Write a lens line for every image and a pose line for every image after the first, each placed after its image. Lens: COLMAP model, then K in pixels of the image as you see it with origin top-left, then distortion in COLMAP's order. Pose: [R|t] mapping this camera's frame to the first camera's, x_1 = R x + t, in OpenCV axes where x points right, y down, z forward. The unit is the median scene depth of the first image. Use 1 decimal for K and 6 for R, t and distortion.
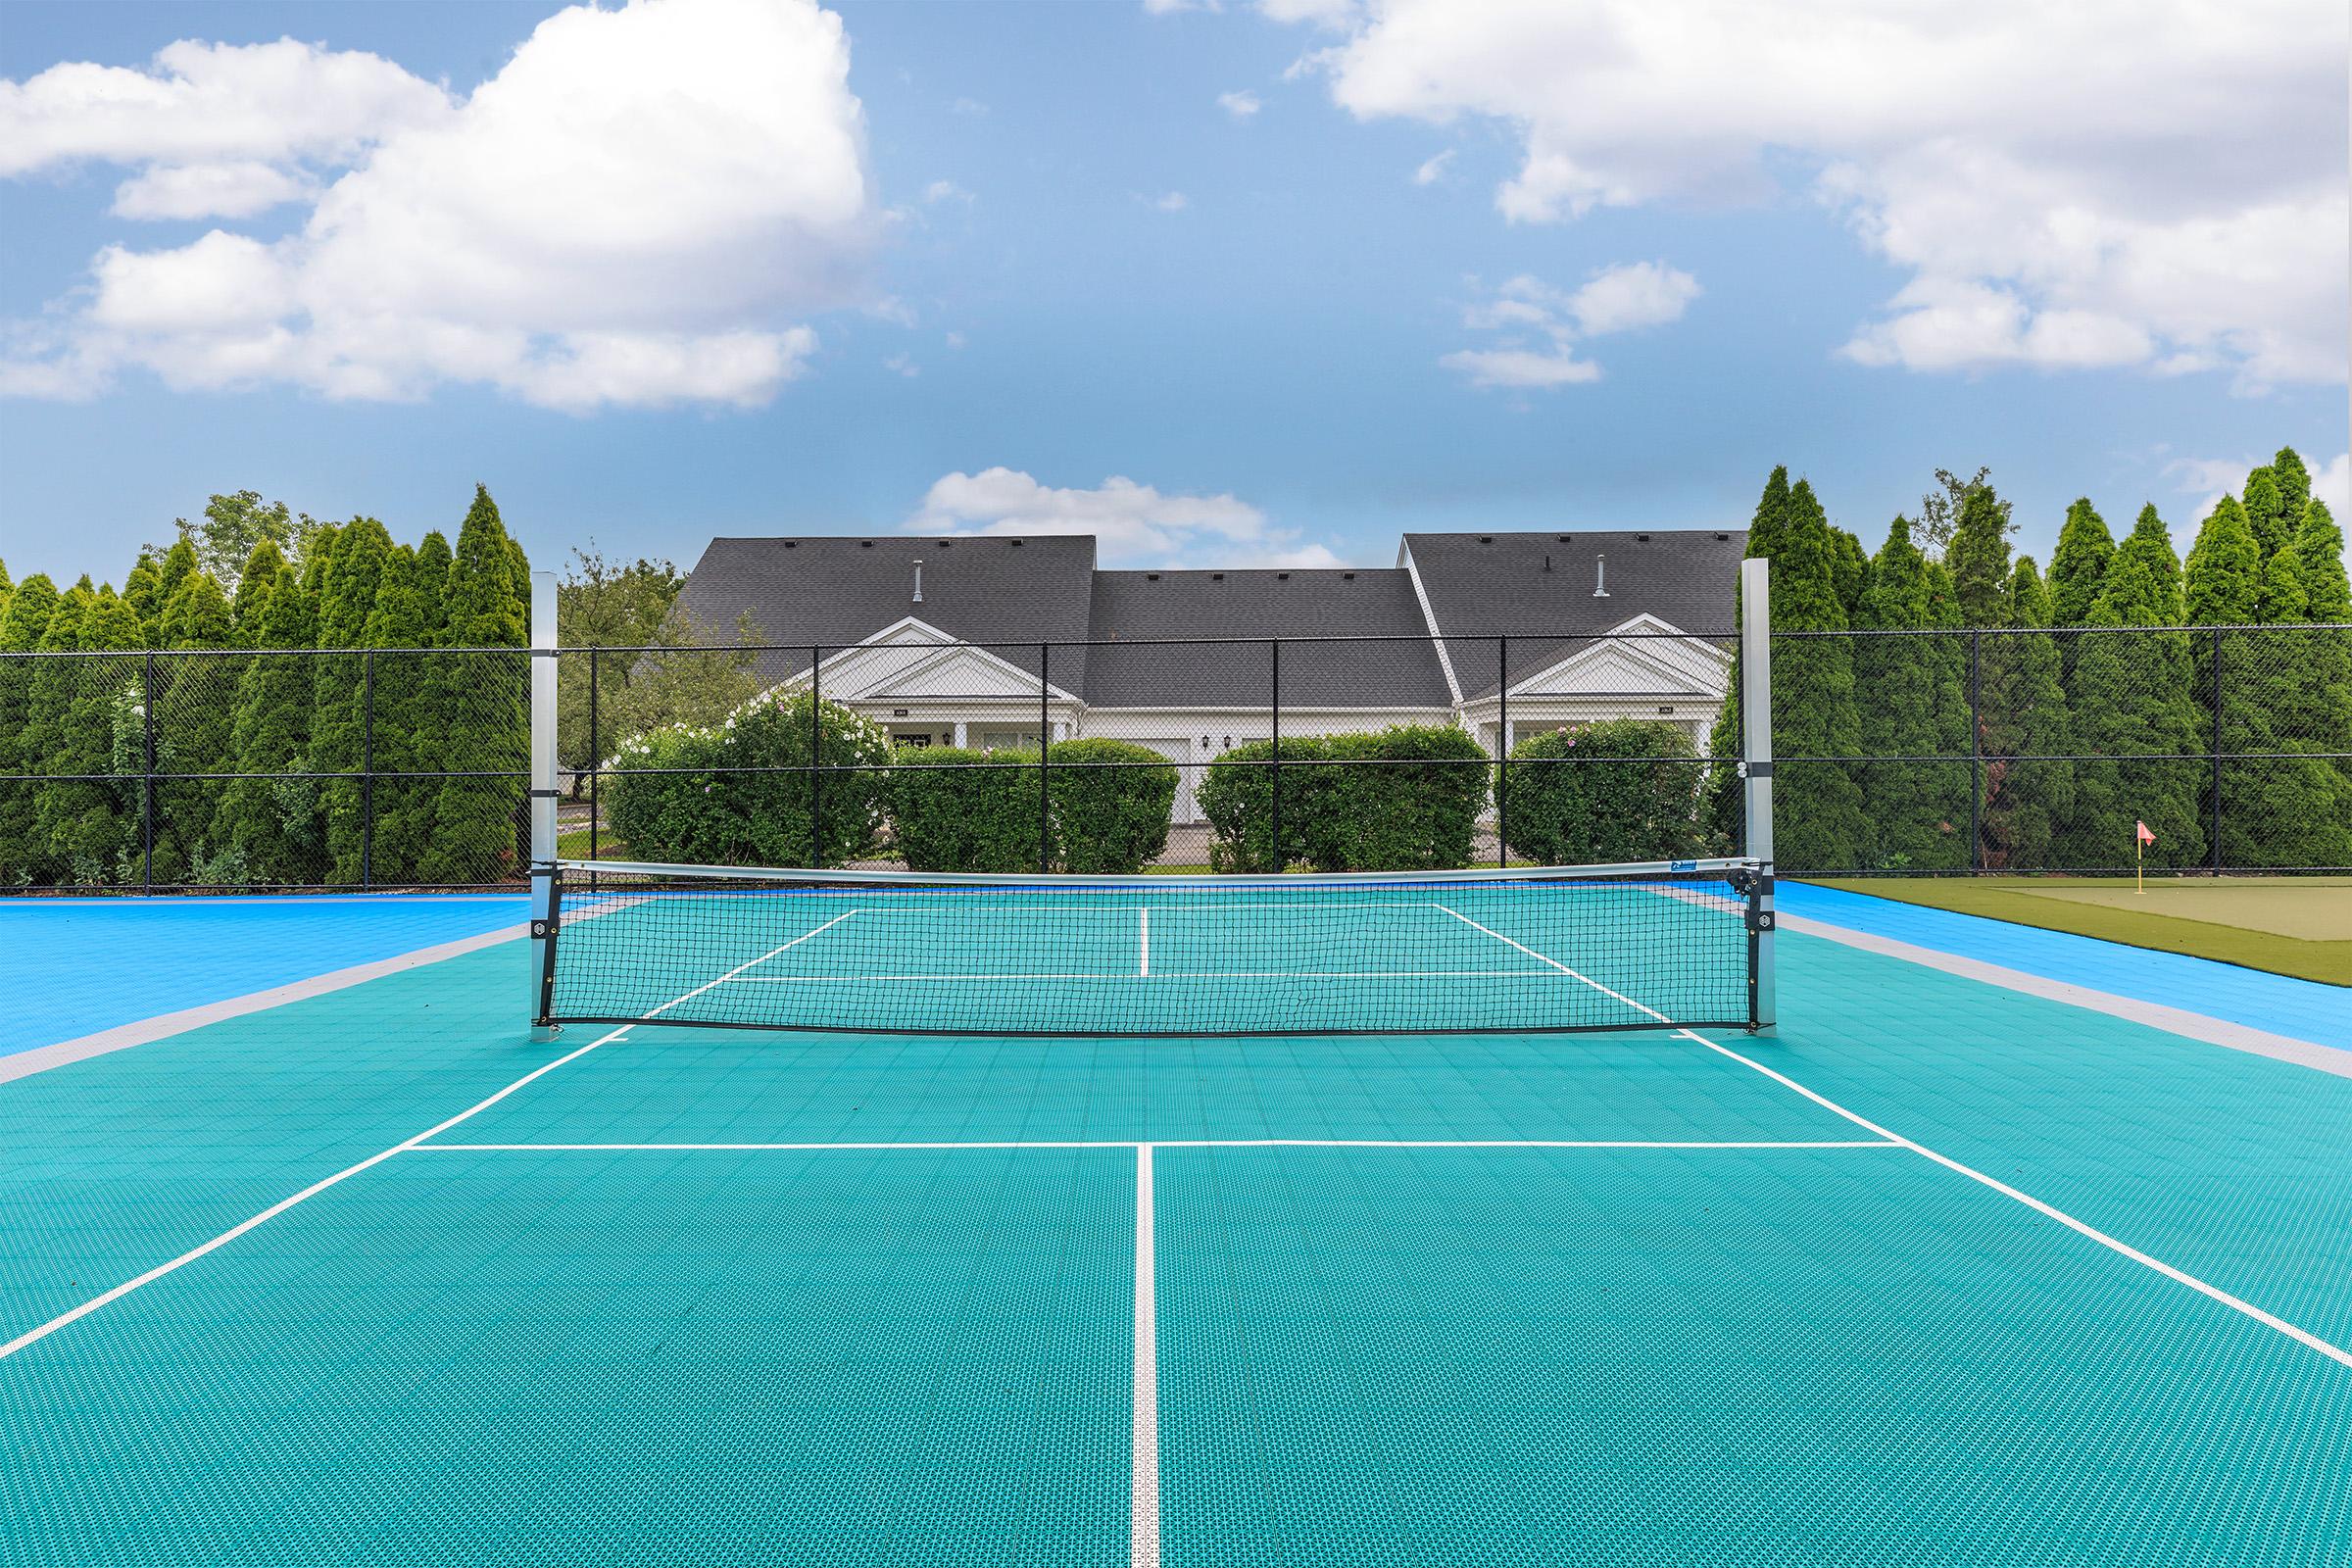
lens RADIAL K [[1333.5, 0, 1176.0], [0, 1333.5, 784.0], [0, 0, 1]] dist [0.000819, 0.000282]
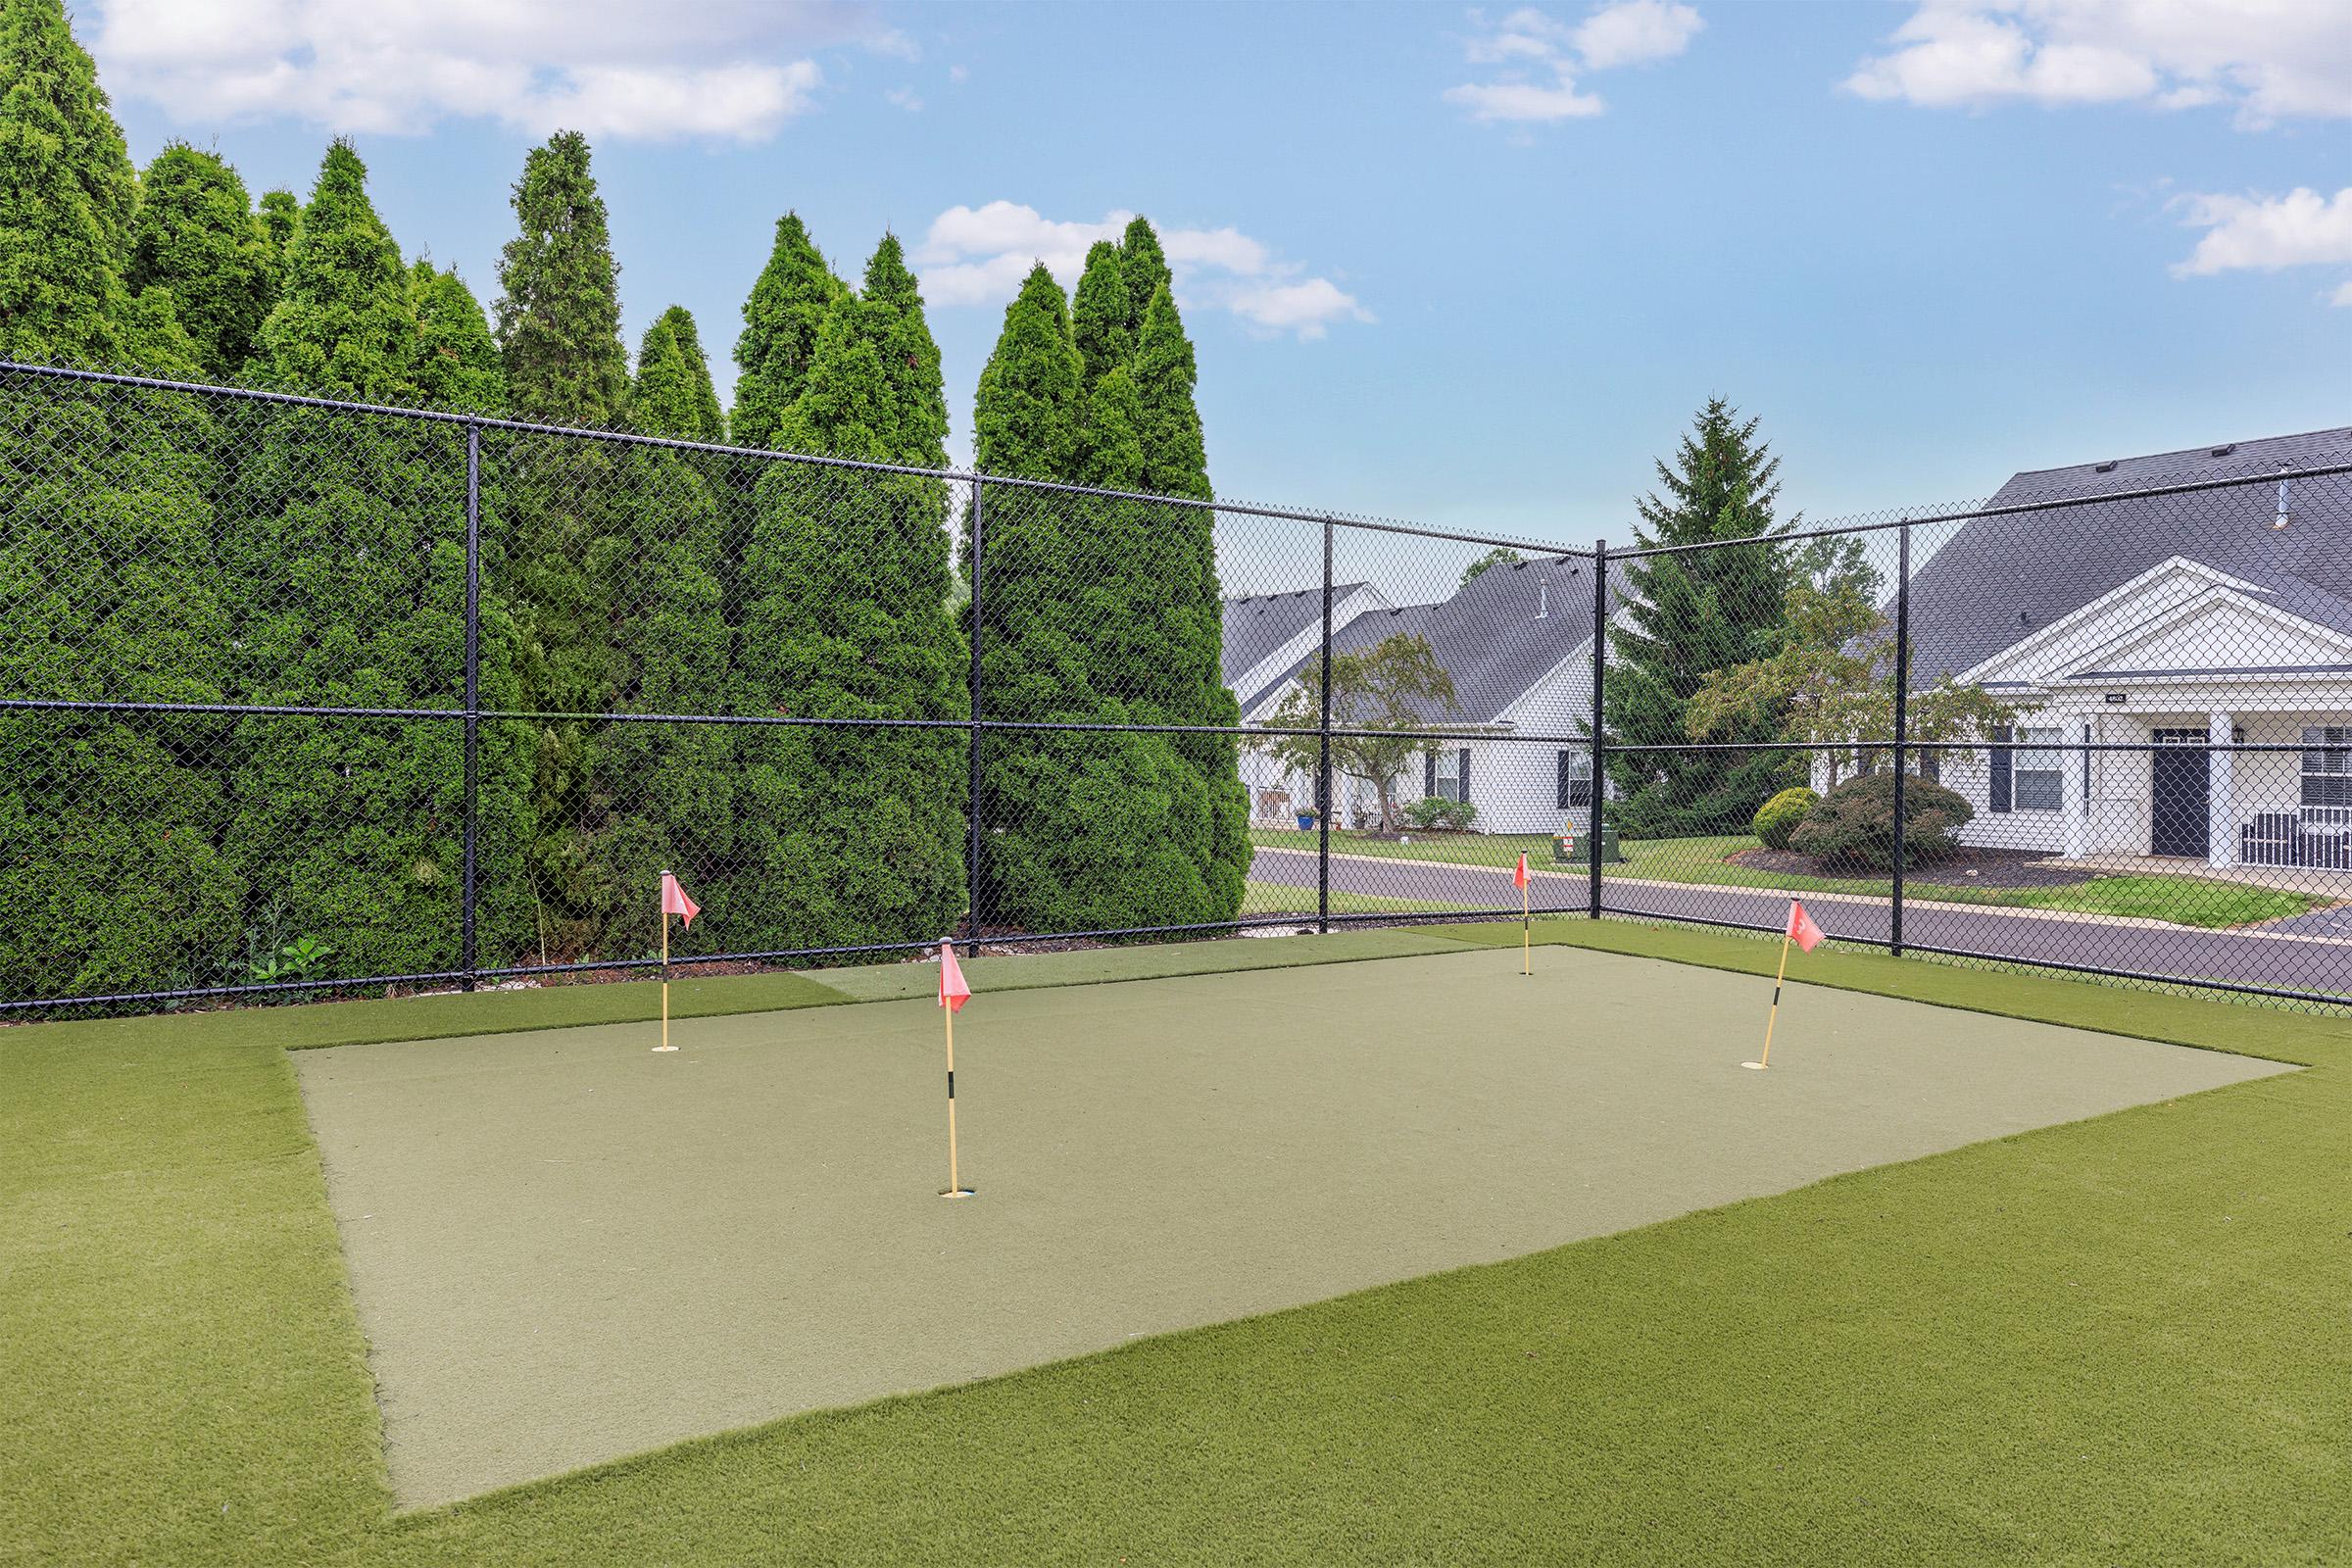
lens RADIAL K [[1601.6, 0, 1176.0], [0, 1601.6, 784.0], [0, 0, 1]] dist [0.001217, 0.000405]
pose [[0.823746, 0.005088, 0.566936, 0.460917], [-0.010865, 0.999918, 0.006812, -0.002245], [-0.566854, -0.011770, 0.823734, 0.414034]]
